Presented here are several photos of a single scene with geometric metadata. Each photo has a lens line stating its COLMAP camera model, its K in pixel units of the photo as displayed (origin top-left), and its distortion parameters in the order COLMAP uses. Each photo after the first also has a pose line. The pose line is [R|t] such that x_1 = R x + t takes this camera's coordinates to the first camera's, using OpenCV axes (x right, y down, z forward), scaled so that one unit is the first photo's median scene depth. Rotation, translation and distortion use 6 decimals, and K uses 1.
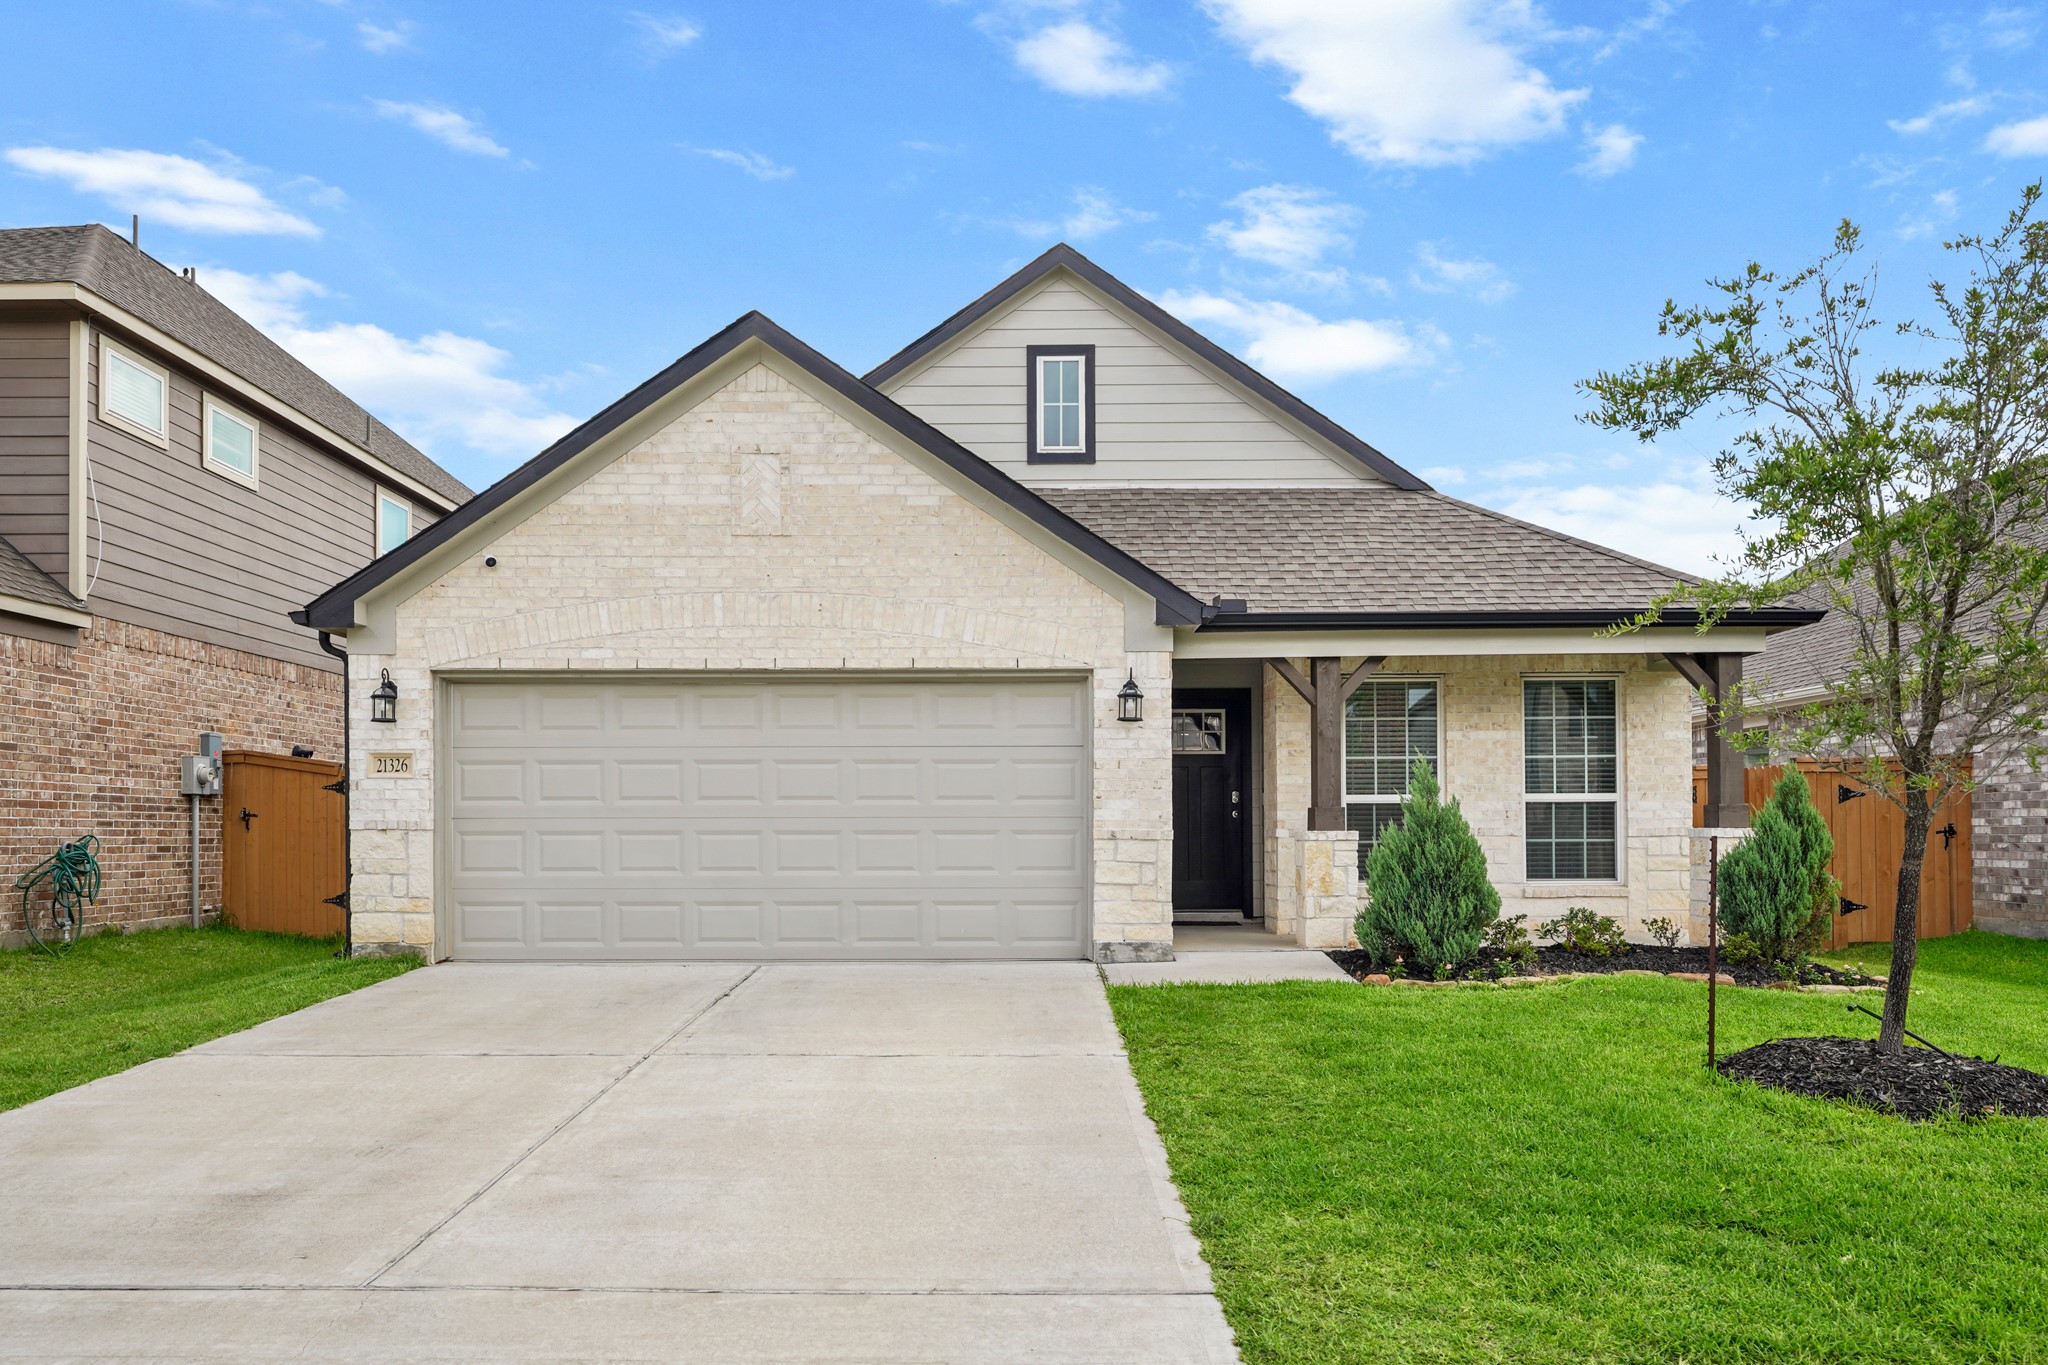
lens RADIAL K [[1496.8, 0, 1025.7], [0, 1496.8, 817.9], [0, 0, 1]] dist [-0.000048, -0.001637]
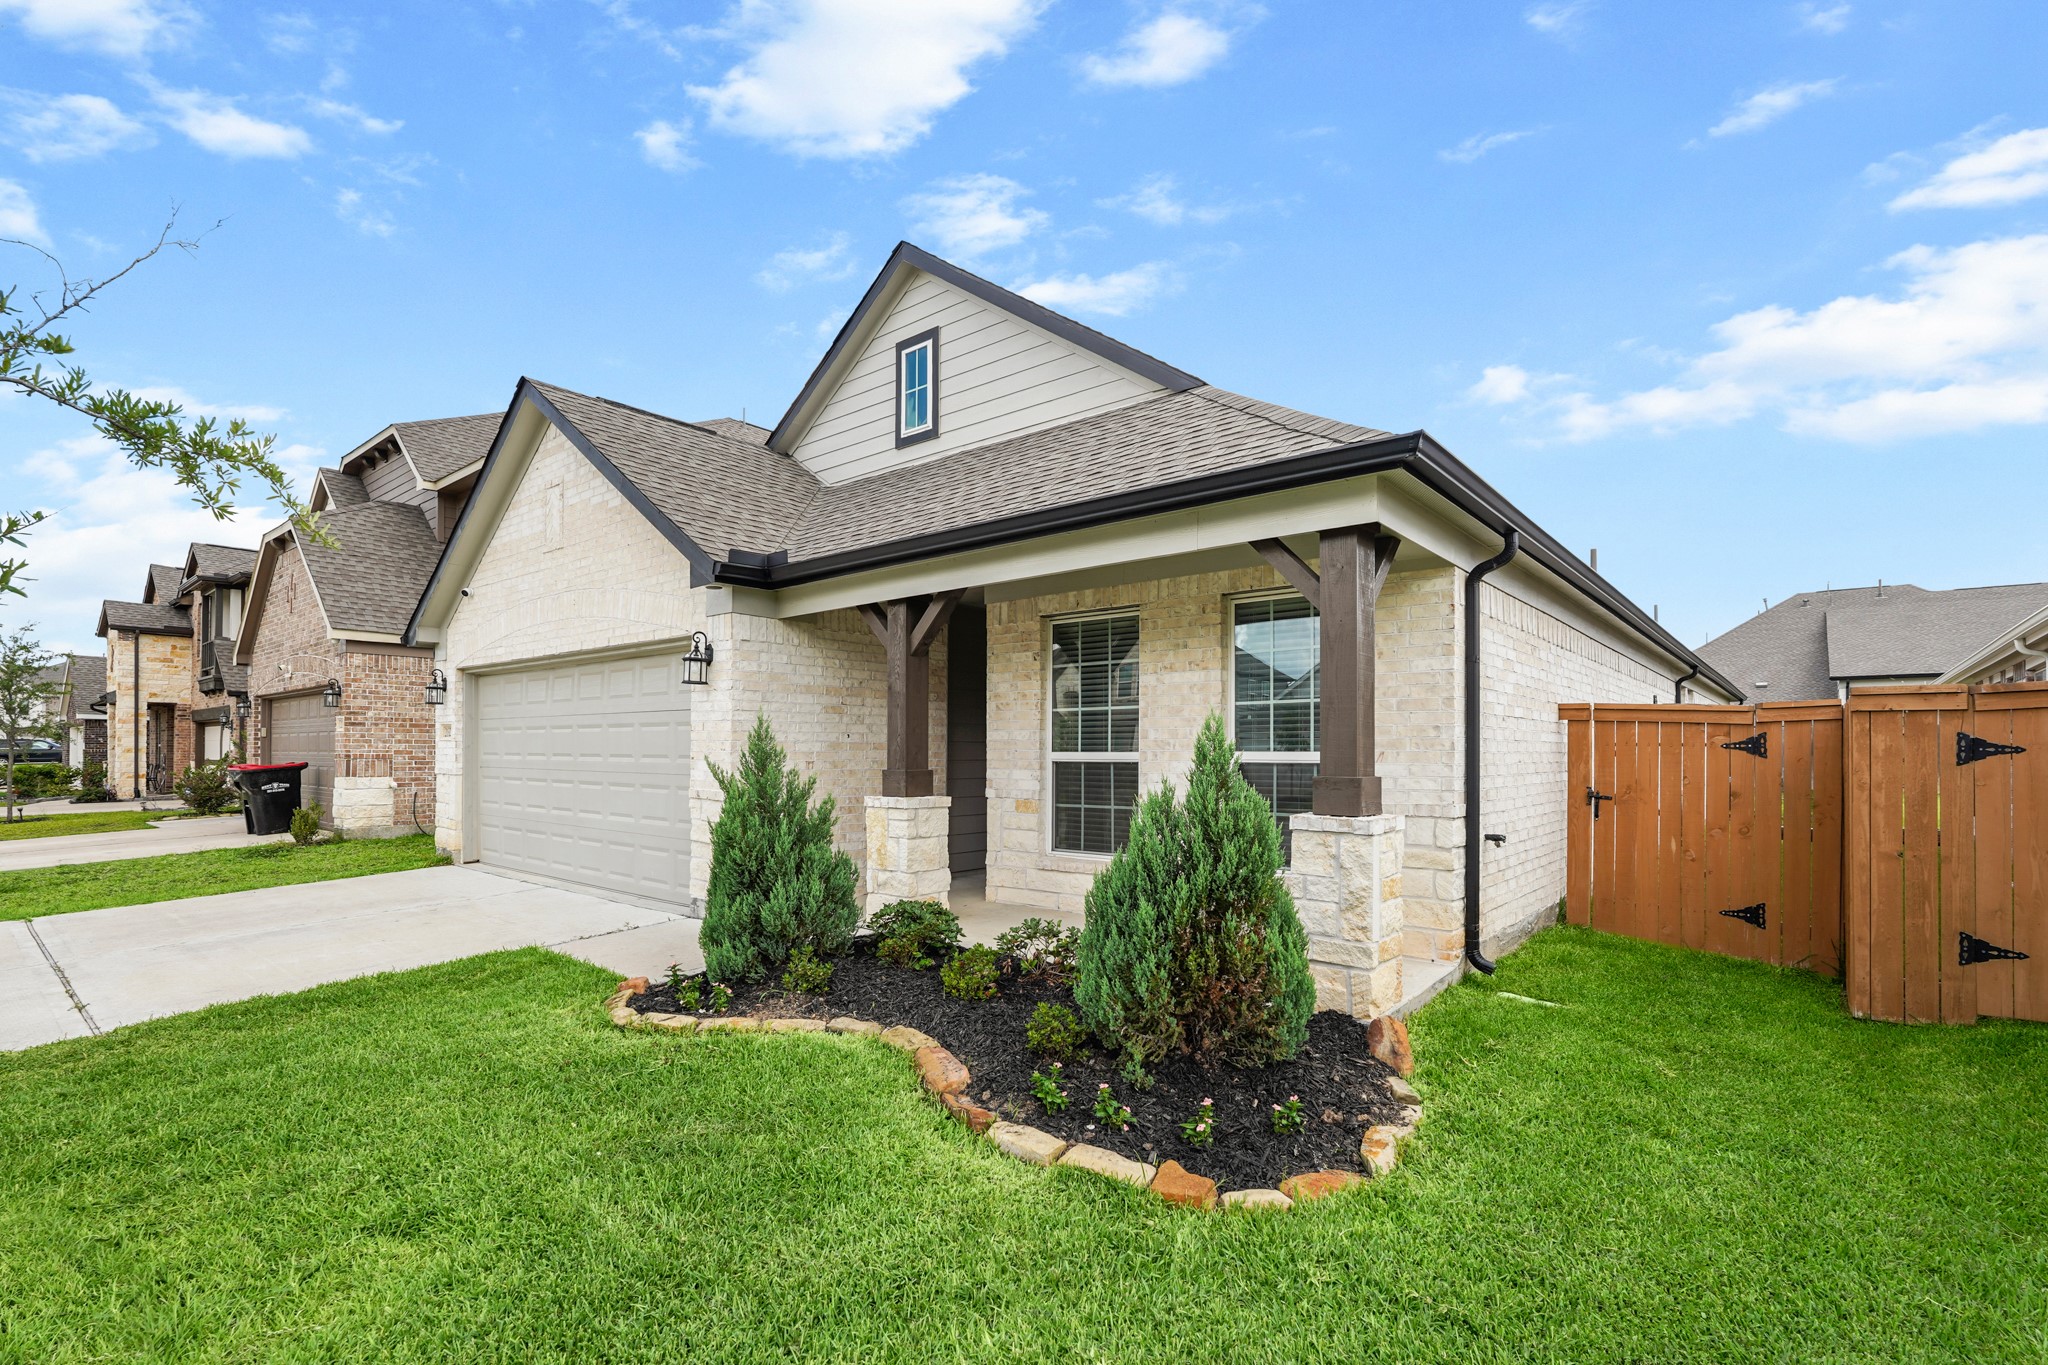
lens RADIAL K [[953.1, 0, 1024.0], [0, 953.1, 744.8], [0, 0, 1]] dist [-0.002994, -0.000251]
pose [[0.758847, 0.001381, -0.651267, 0.657251], [0.002440, 0.999985, 0.004963, -0.025768], [0.651264, -0.005355, 0.758832, 0.644354]]
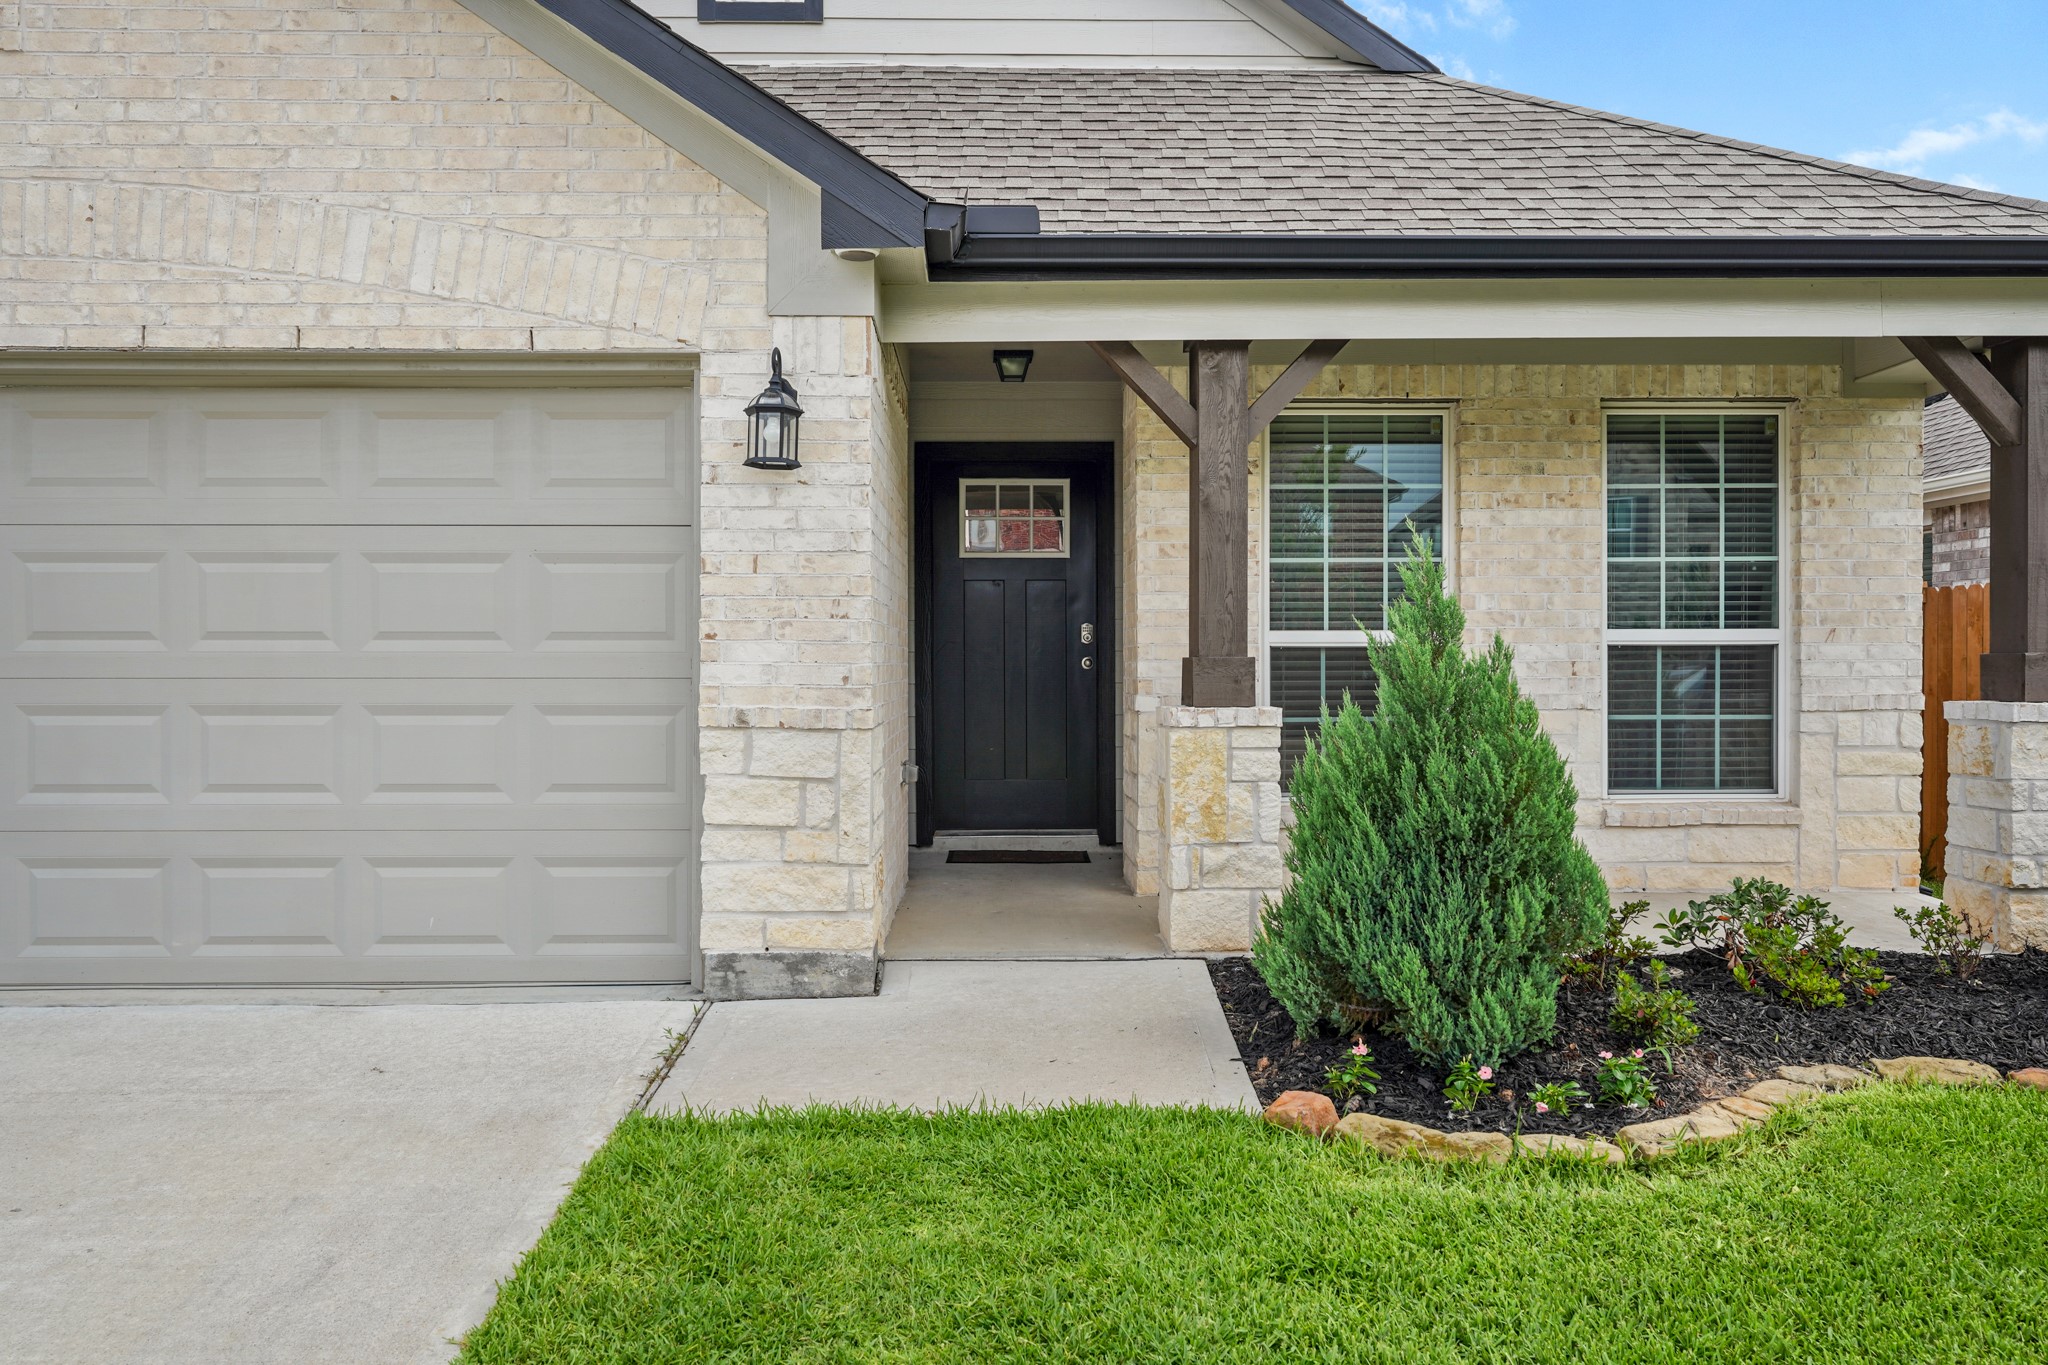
lens RADIAL K [[1544.7, 0, 1022.7], [0, 1544.7, 684.4], [0, 0, 1]] dist [0.000484, 0.000229]
pose [[0.999847, 0.002026, 0.017364, 0.135459], [-0.002419, 0.999740, 0.022663, -0.009911], [-0.017314, -0.022702, 0.999592, 0.526597]]
